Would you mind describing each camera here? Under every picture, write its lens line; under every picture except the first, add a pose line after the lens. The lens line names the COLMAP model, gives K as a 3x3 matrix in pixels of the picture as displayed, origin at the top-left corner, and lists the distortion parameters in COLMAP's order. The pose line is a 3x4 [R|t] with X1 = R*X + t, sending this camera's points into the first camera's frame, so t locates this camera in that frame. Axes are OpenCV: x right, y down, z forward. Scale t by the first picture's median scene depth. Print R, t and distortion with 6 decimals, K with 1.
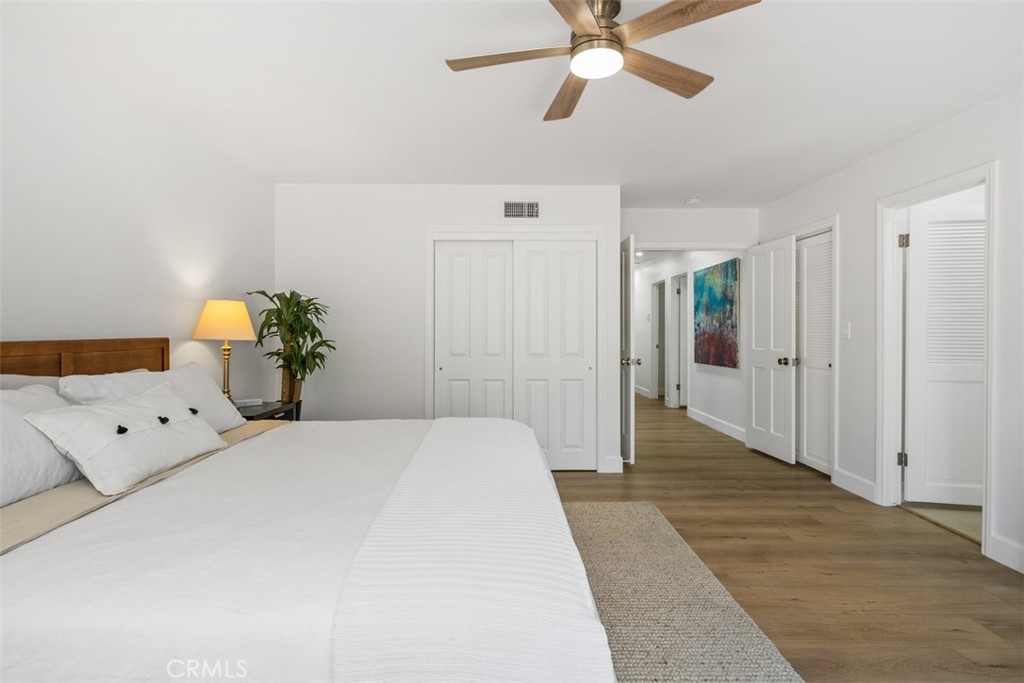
lens RADIAL K [[524.3, 0, 512.0], [0, 524.3, 341.5], [0, 0, 1]] dist [0.003049, 0.001024]
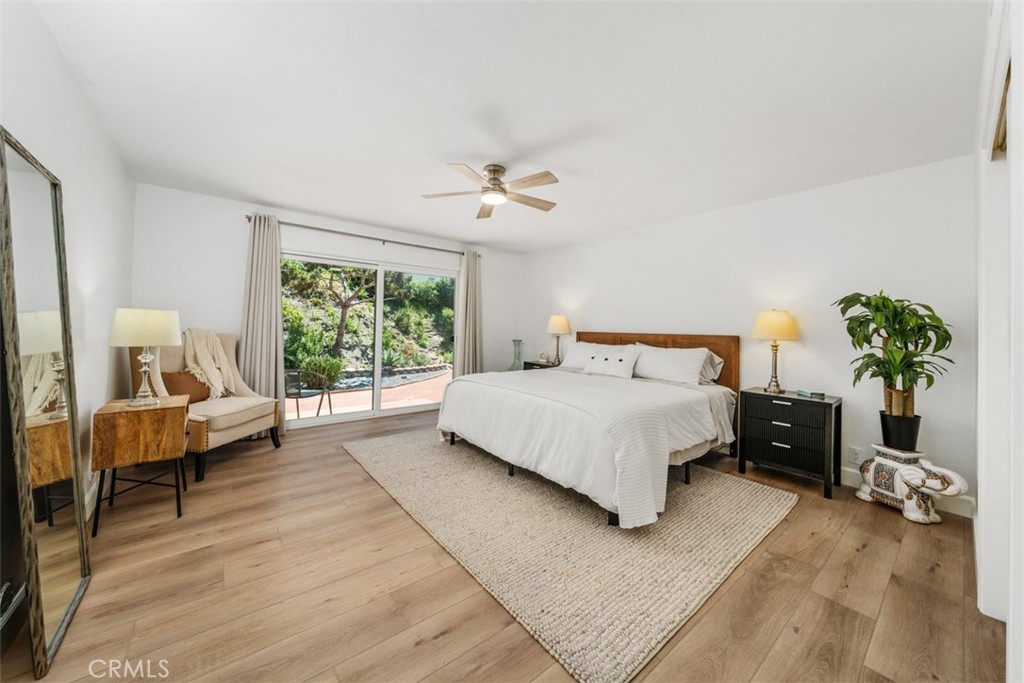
lens RADIAL K [[363.5, 0, 511.4], [0, 363.5, 328.4], [0, 0, 1]] dist [-0.001009, -0.000031]
pose [[-0.789903, -0.010847, -0.613136, 0.754582], [-0.031934, 0.999215, 0.023463, -0.041548], [0.612400, 0.038113, -0.789629, 1.691373]]
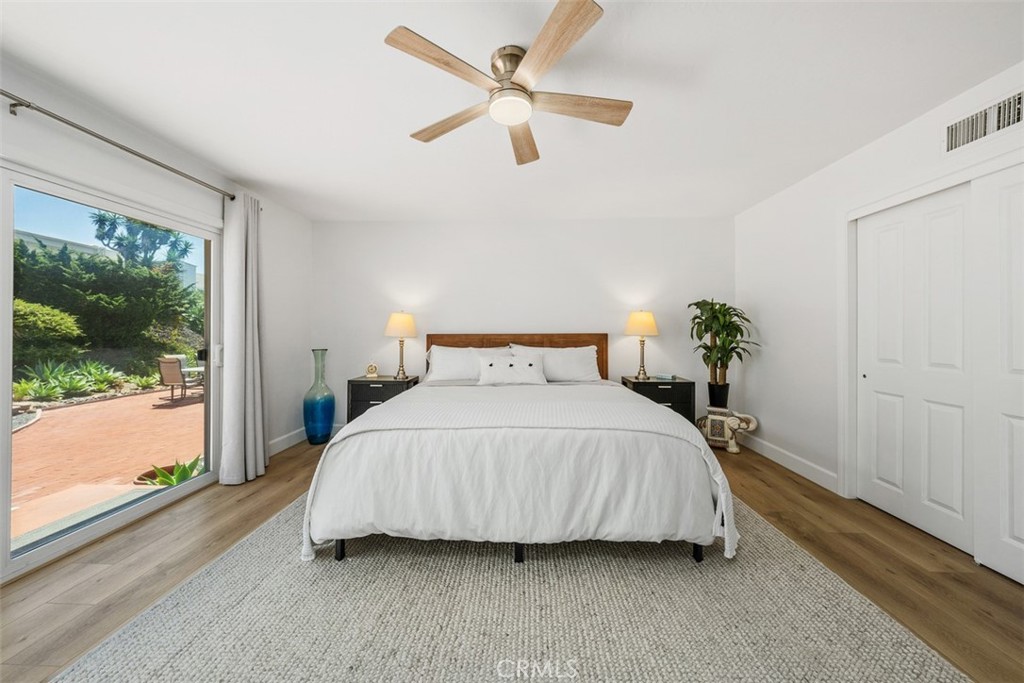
lens RADIAL K [[351.7, 0, 516.9], [0, 351.7, 334.0], [0, 0, 1]] dist [-0.001328, -0.000085]
pose [[-0.050324, 0.015288, -0.998616, 0.749960], [-0.020267, 0.999661, 0.016325, -0.021968], [0.998527, 0.021061, -0.049997, 0.826563]]
